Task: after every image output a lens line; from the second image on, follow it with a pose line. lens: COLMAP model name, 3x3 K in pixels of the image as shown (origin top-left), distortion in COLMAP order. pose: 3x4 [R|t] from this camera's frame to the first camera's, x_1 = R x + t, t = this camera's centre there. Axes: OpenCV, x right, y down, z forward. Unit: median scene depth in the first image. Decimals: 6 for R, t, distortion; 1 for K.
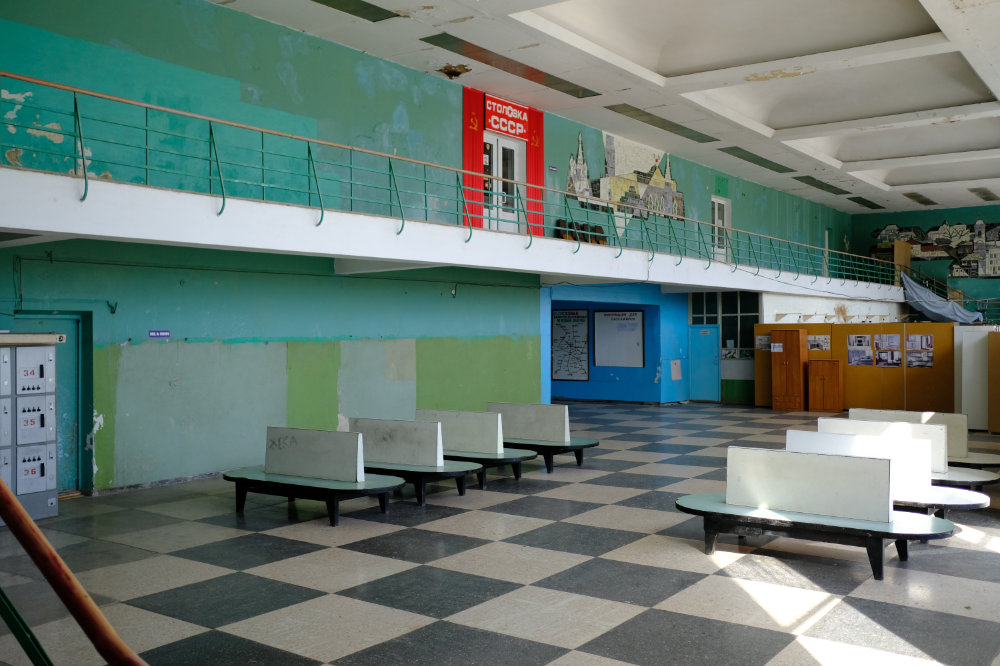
lens RADIAL K [[954.9, 0, 500.2], [0, 954.9, 332.2], [0, 0, 1]] dist [-0.035407, 0.000000]
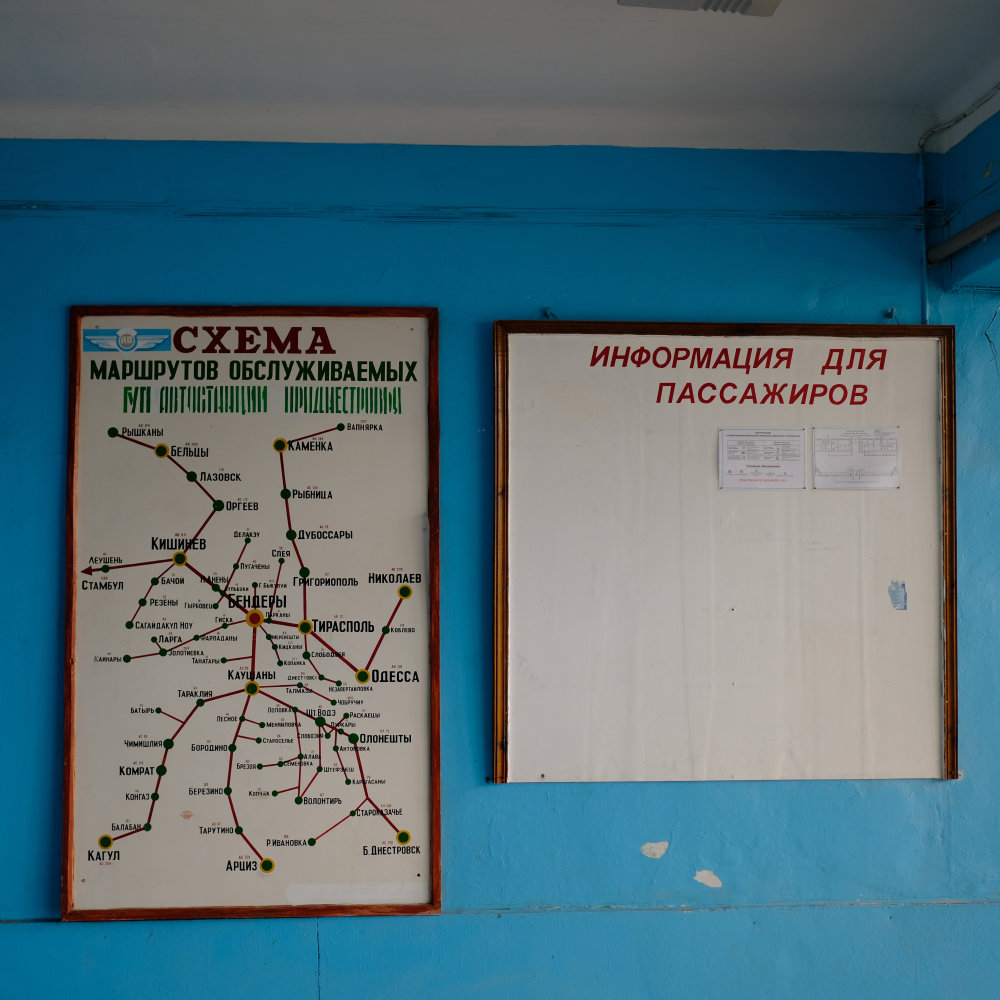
lens RADIAL K [[1395.0, 0, 500.2], [0, 1395.0, 499.3], [0, 0, 1]] dist [-0.097708, 0.000000]
pose [[0.765986, 0.029618, 0.642175, -0.012944], [-0.001298, 0.999007, -0.044527, 0.007768], [-0.642856, 0.033273, 0.765264, 0.858128]]
